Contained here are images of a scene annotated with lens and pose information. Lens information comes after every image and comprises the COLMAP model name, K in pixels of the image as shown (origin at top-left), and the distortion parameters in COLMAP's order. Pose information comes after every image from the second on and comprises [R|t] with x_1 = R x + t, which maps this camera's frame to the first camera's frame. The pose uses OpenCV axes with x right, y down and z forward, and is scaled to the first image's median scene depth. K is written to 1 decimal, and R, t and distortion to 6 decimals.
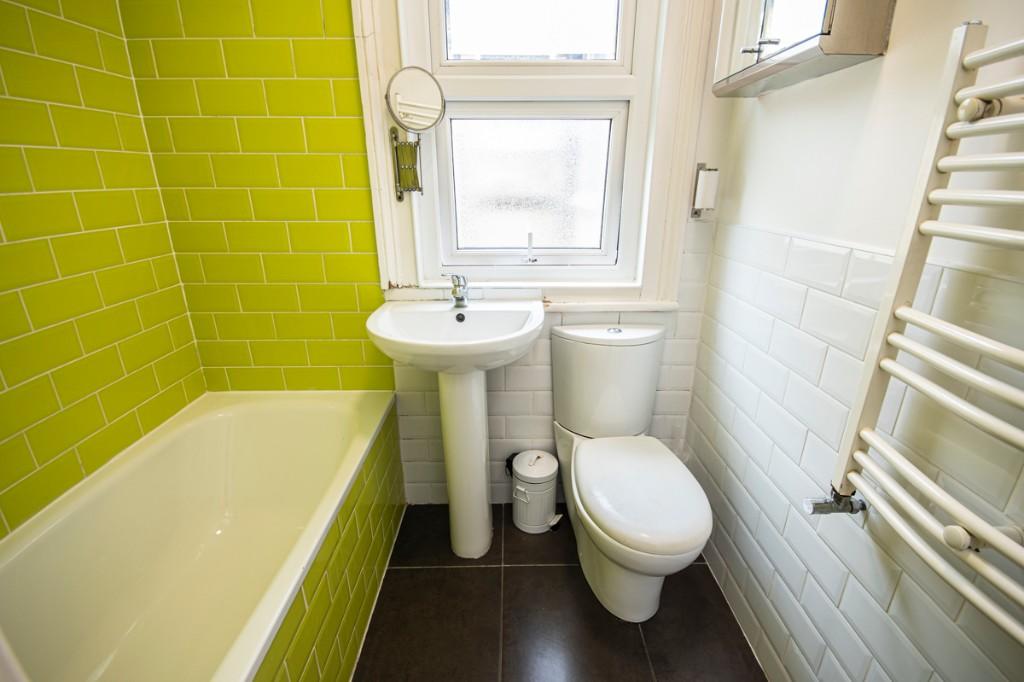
lens RADIAL K [[455.2, 0, 513.5], [0, 455.2, 340.8], [0, 0, 1]] dist [-0.002499, -0.003905]
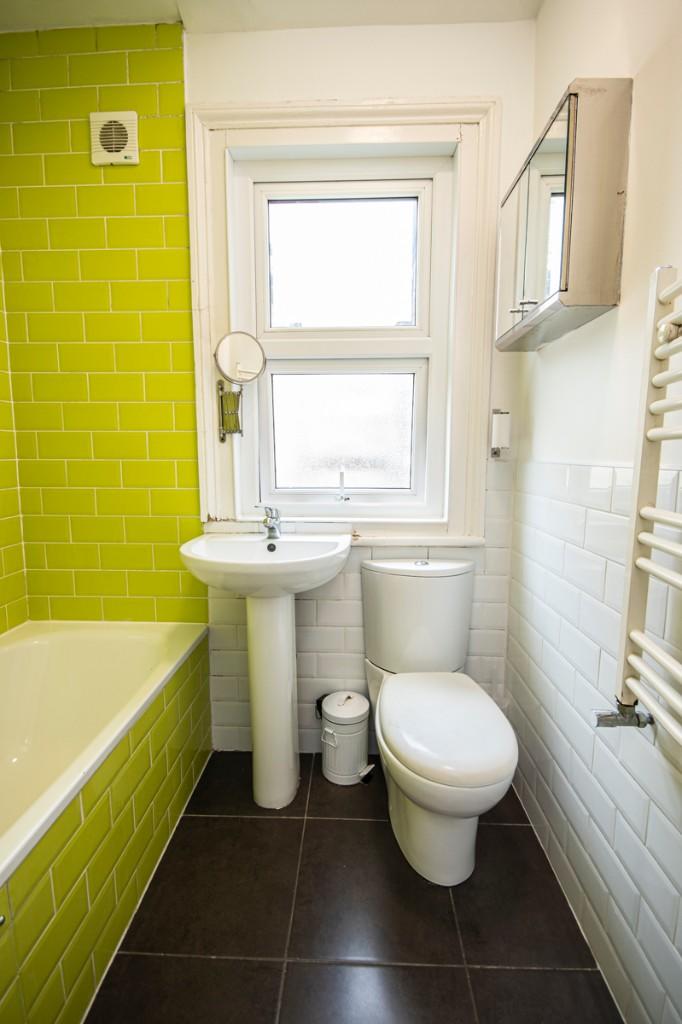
lens RADIAL K [[470.2, 0, 338.1], [0, 470.2, 510.7], [0, 0, 1]] dist [-0.003439, -0.002712]
pose [[0.998490, 0.008247, -0.054317, 0.098076], [-0.019842, 0.976069, -0.216552, 0.100759], [0.051232, 0.217303, 0.974759, -0.067266]]
